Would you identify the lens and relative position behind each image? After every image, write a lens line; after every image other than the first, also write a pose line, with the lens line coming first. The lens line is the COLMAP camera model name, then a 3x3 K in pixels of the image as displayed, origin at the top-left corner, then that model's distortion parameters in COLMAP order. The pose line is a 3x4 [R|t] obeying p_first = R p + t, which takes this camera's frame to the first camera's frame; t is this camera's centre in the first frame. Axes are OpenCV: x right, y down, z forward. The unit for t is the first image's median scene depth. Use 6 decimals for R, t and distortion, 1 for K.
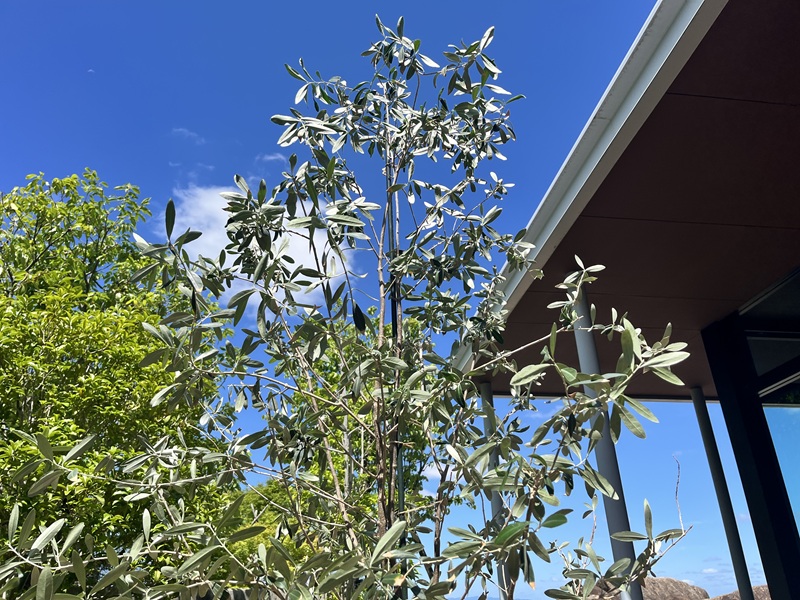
lens RADIAL K [[605.5, 0, 395.2], [0, 605.5, 301.8], [0, 0, 1]] dist [0.048925, -0.009185]
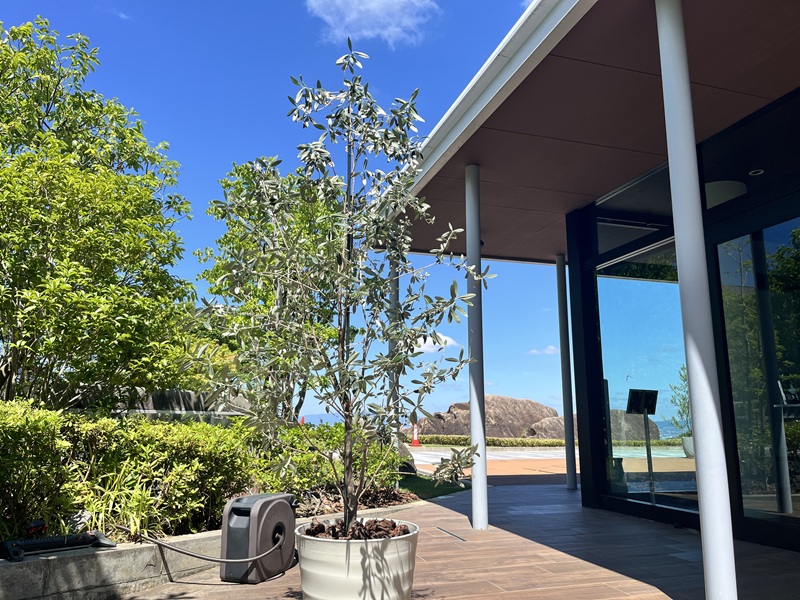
lens RADIAL K [[605.5, 0, 400.9], [0, 605.5, 300.7], [0, 0, 1]] dist [0.048925, -0.009185]
pose [[0.983692, 0.062210, 0.168761, -0.056452], [-0.104902, 0.960606, 0.257355, -0.116391], [-0.146102, -0.270862, 0.951466, -0.311043]]
